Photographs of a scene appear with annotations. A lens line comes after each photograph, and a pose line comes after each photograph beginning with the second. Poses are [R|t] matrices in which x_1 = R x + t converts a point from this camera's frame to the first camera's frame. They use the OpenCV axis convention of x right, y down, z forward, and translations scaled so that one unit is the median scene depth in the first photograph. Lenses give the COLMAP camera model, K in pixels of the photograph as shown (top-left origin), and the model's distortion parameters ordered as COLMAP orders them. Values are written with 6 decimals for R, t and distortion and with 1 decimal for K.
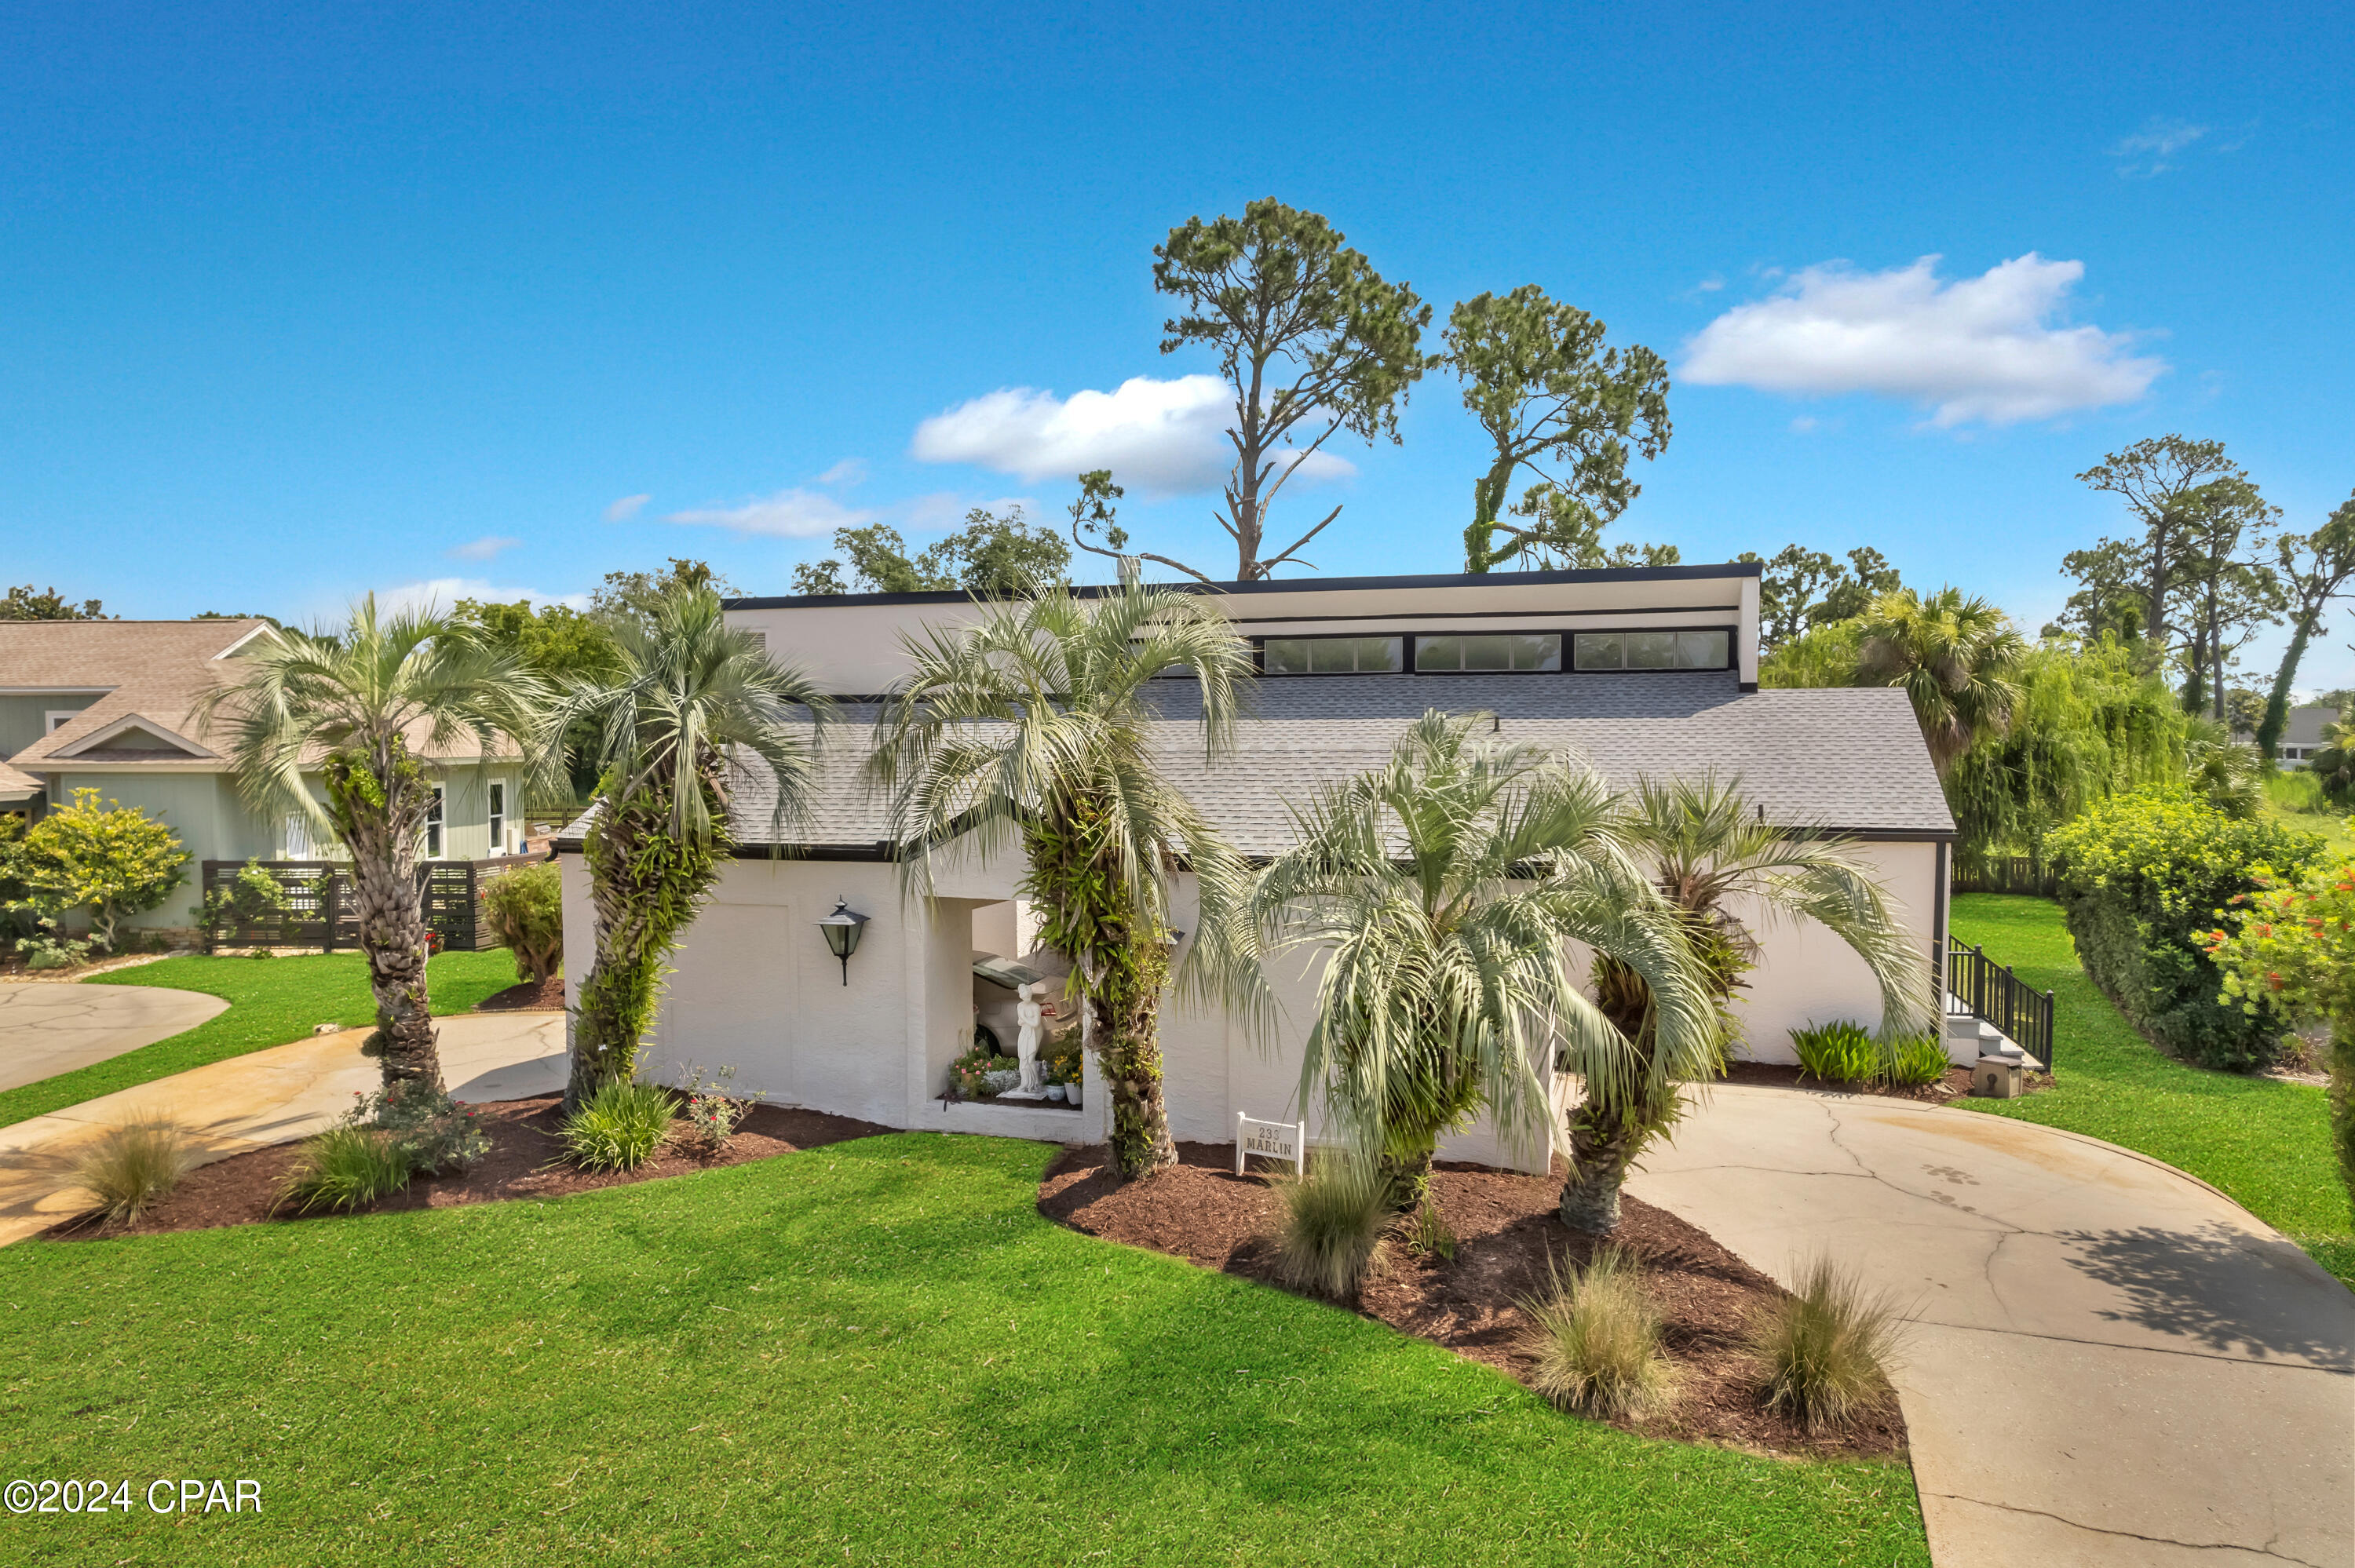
lens RADIAL K [[1522.4, 0, 1179.0], [0, 1522.4, 778.4], [0, 0, 1]] dist [-0.070762, 0.062815]
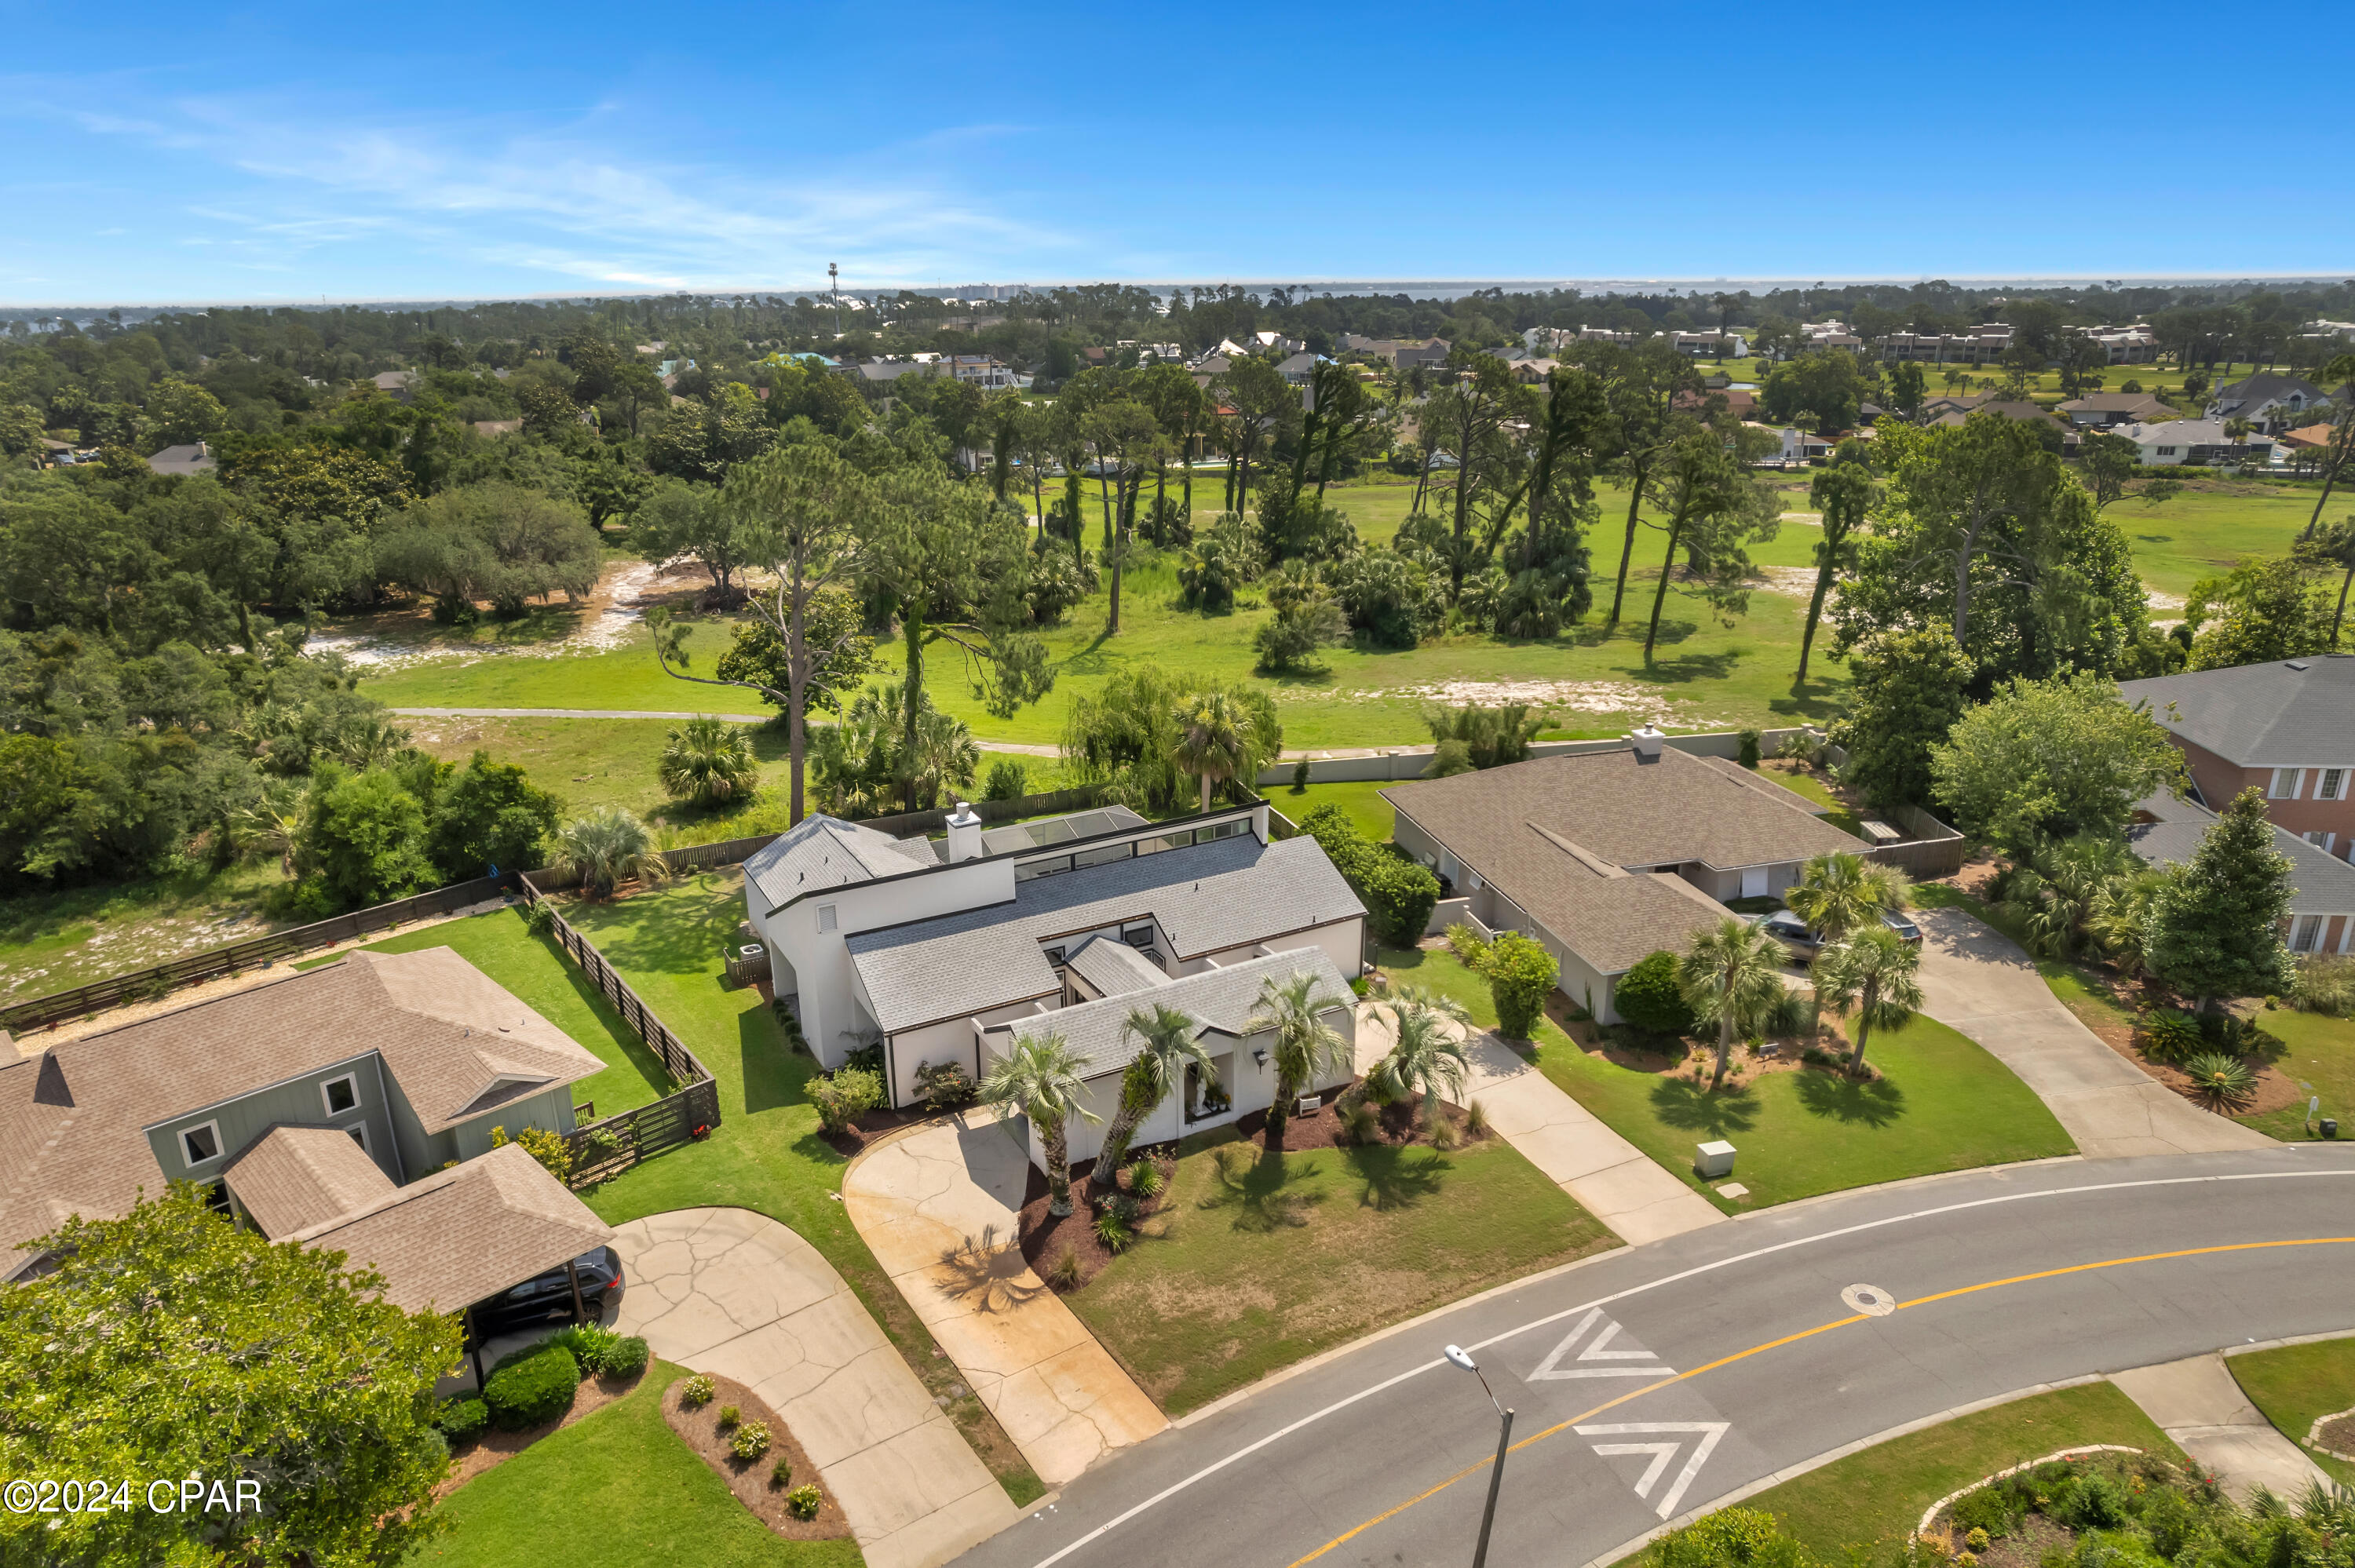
lens RADIAL K [[1522.4, 0, 1188.8], [0, 1522.4, 766.1], [0, 0, 1]] dist [-0.070762, 0.062815]
pose [[0.689522, -0.223516, 0.688913, -1.448111], [0.027822, 0.958661, 0.283188, -0.919604], [-0.723730, -0.176098, 0.667236, -0.592625]]
